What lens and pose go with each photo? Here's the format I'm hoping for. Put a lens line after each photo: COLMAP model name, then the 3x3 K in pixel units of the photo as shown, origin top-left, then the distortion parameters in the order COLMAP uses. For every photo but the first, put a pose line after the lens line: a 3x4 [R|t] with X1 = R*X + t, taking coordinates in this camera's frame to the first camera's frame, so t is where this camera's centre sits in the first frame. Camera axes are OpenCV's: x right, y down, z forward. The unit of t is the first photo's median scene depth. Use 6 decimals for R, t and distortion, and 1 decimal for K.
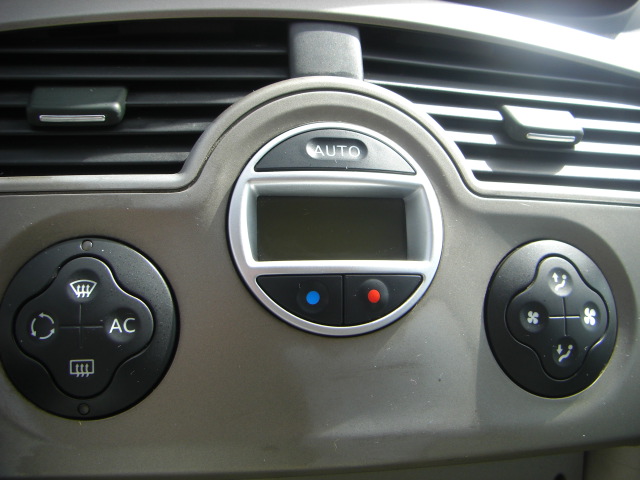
lens RADIAL K [[704.7, 0, 320.0], [0, 704.7, 240.0], [0, 0, 1]] dist [-0.114613, 0.010540]
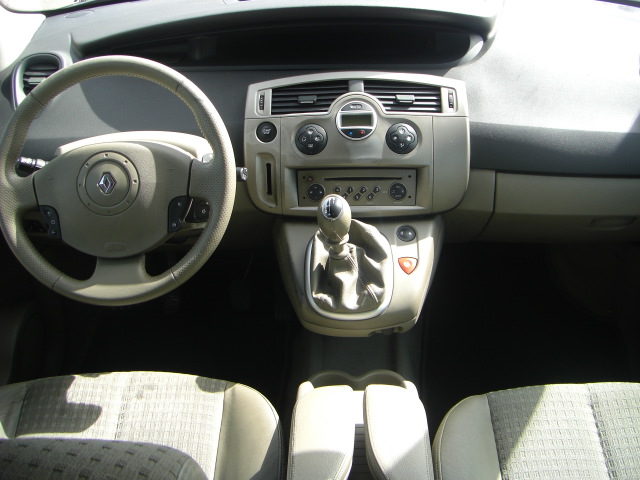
lens RADIAL K [[704.7, 0, 320.0], [0, 704.7, 240.0], [0, 0, 1]] dist [-0.114613, 0.010540]
pose [[0.973240, -0.001278, -0.229788, 0.932615], [0.013096, 0.998668, 0.049912, 0.586133], [0.229418, -0.051586, 0.971960, -4.079992]]
